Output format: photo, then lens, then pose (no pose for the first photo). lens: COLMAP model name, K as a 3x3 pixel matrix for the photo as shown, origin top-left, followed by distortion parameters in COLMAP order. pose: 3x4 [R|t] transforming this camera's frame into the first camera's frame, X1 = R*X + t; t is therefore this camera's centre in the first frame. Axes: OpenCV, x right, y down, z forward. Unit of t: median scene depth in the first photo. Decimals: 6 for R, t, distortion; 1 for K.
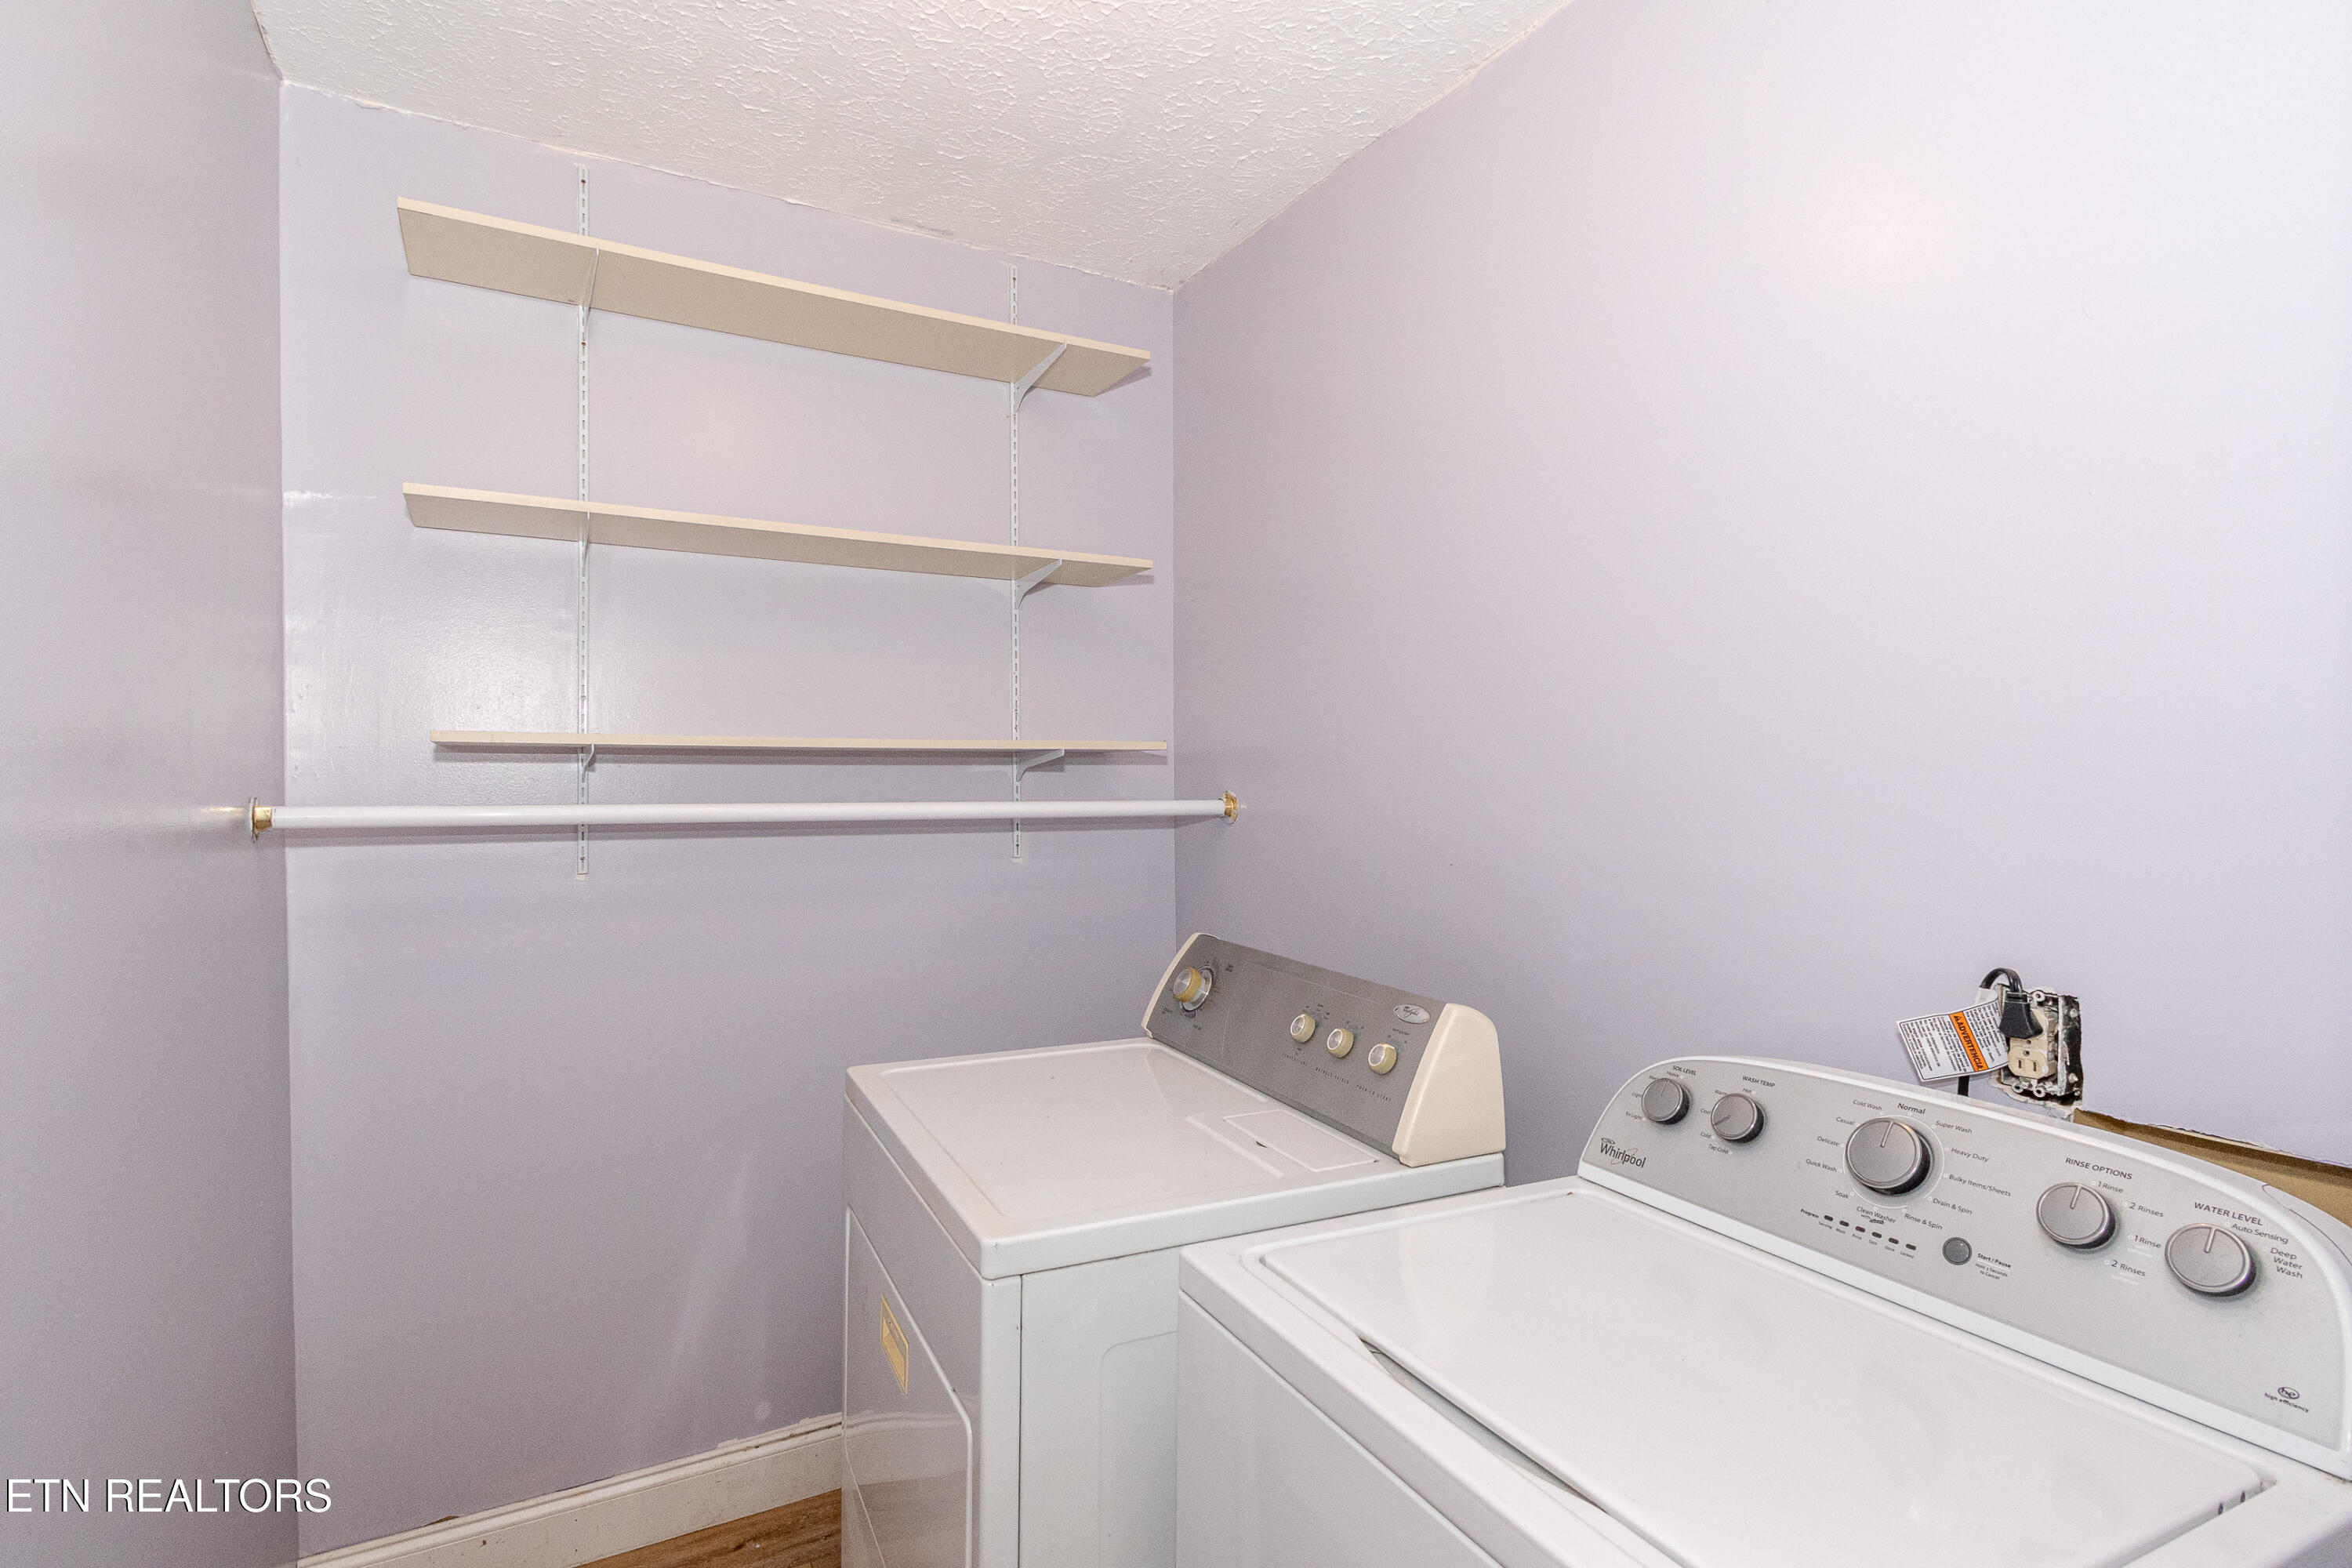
lens RADIAL K [[1103.5, 0, 1155.5], [0, 1103.5, 783.5], [0, 0, 1]] dist [0.001183, -0.002502]
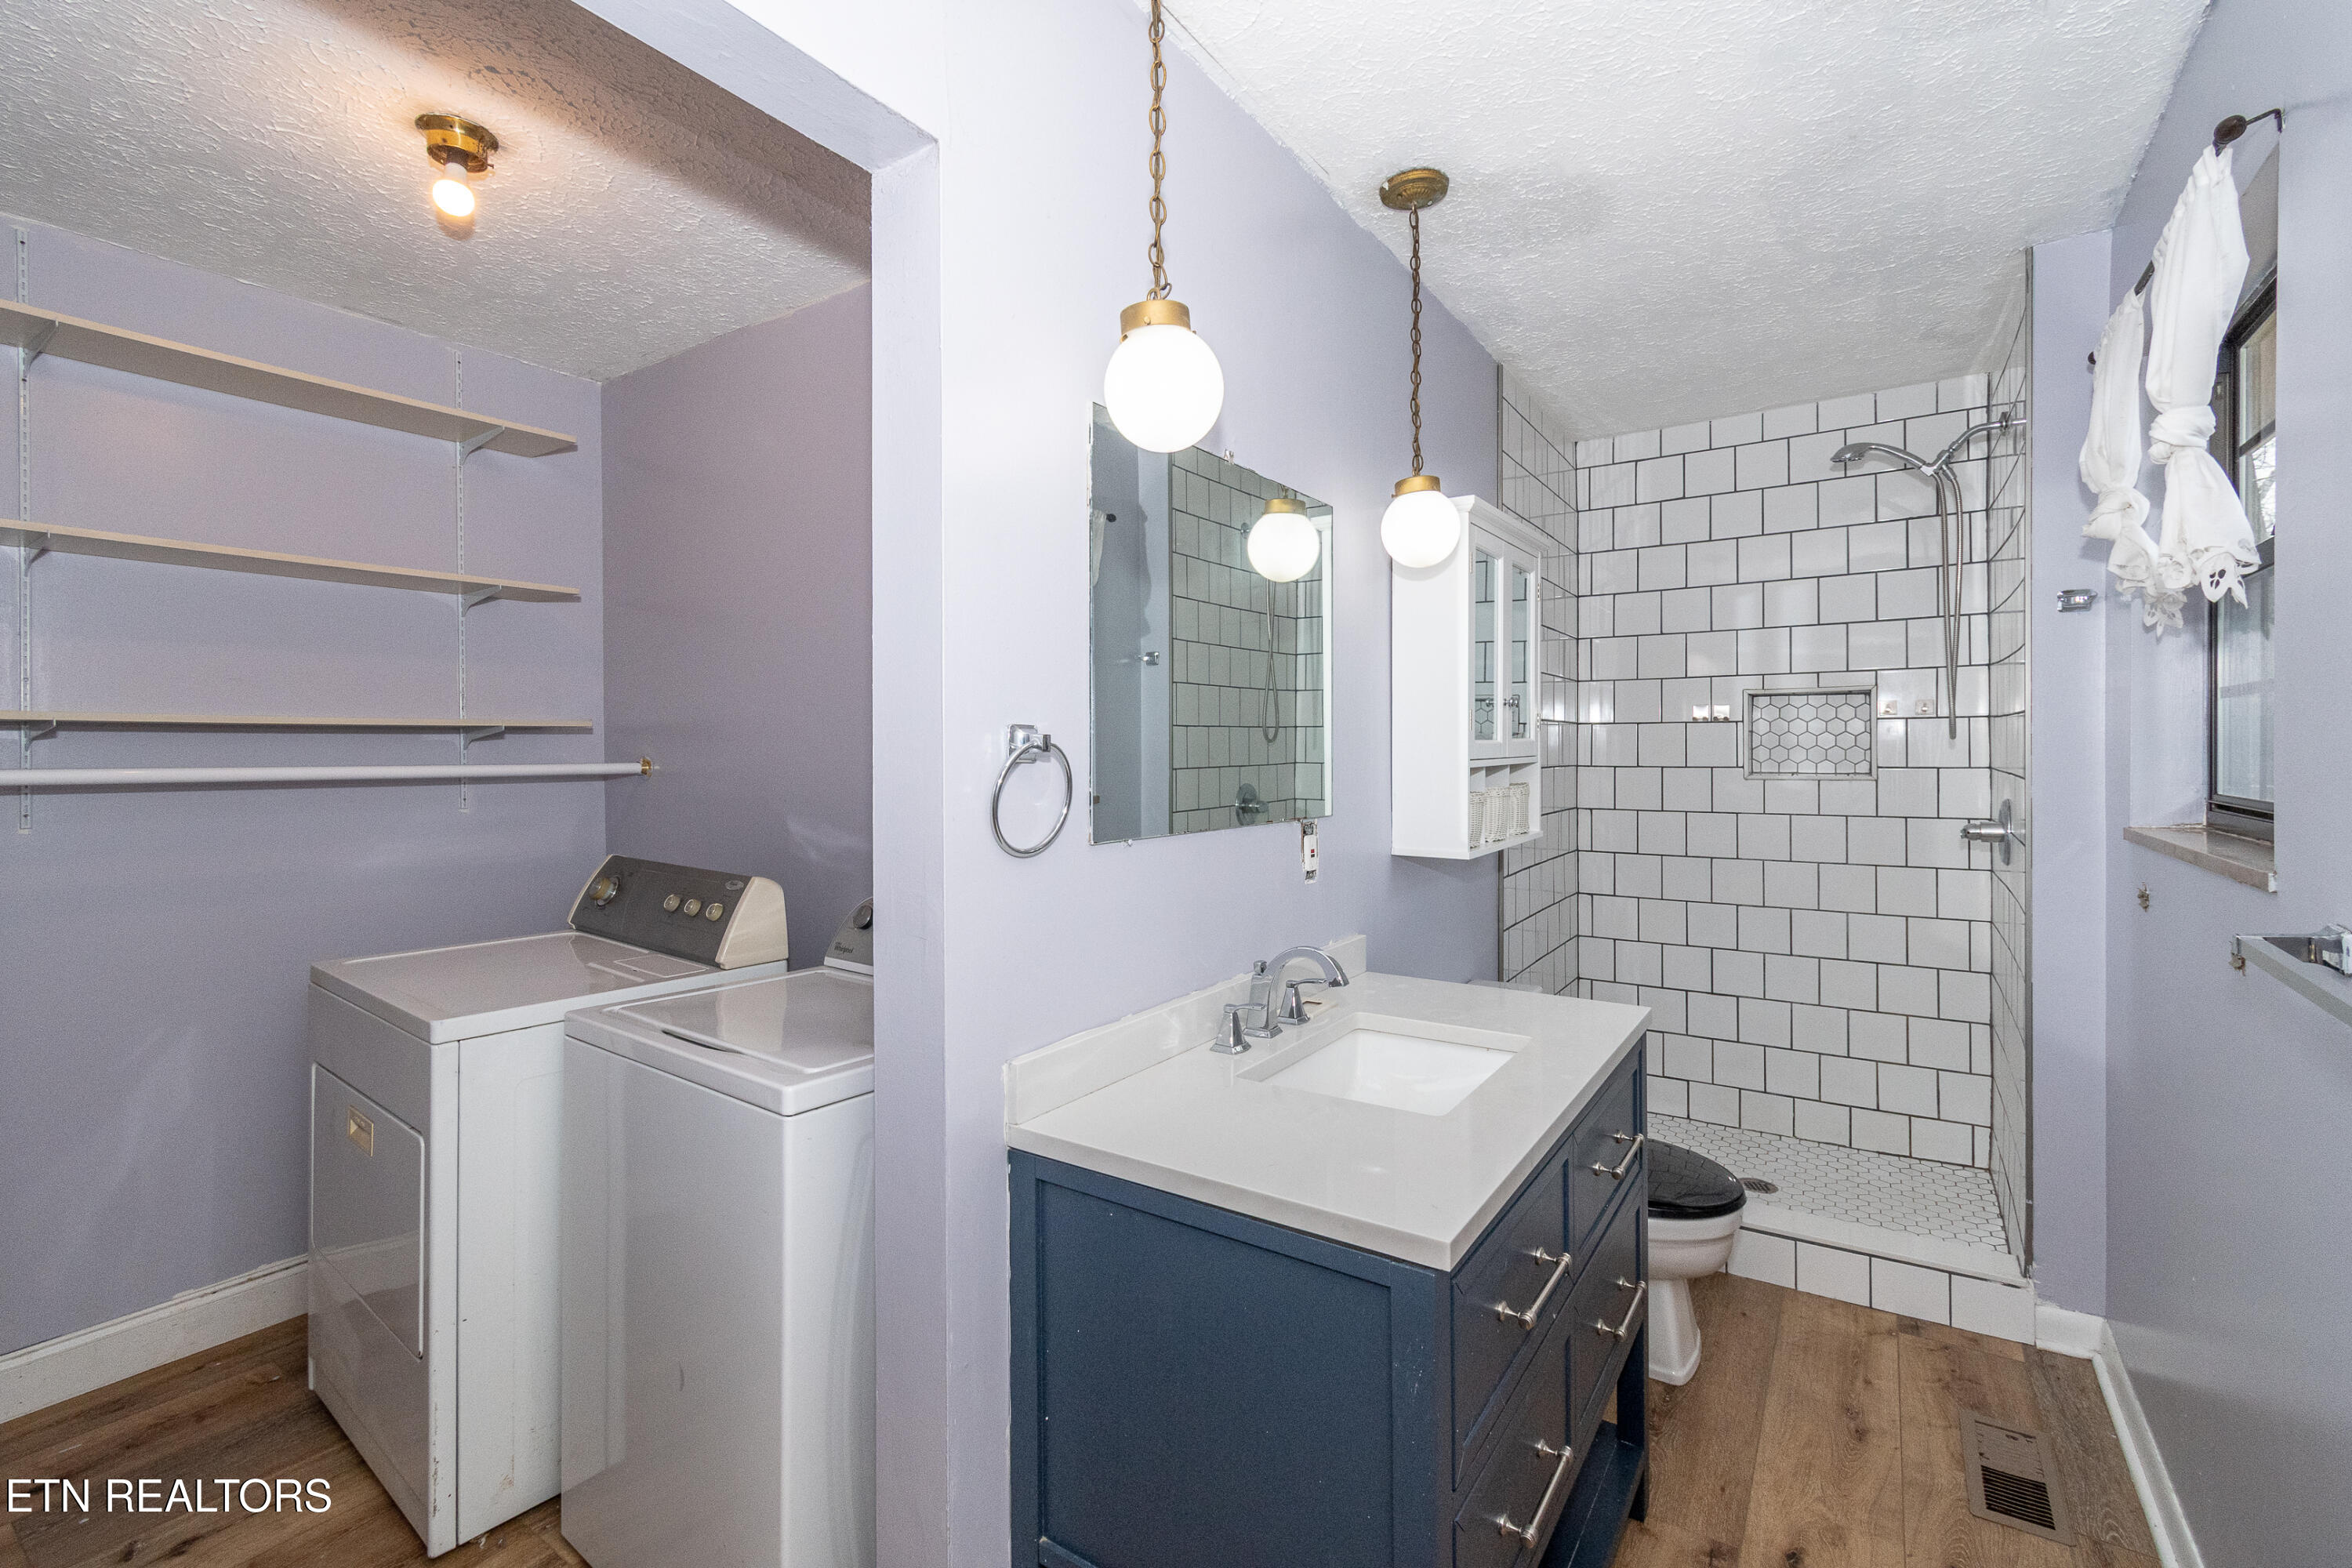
lens RADIAL K [[1050.9, 0, 1167.4], [0, 1050.9, 763.0], [0, 0, 1]] dist [0.001200, -0.002050]
pose [[0.899386, -0.005009, 0.437127, 0.094012], [-0.000441, 0.999923, 0.012365, -0.001329], [-0.437155, -0.011314, 0.899315, -0.567334]]
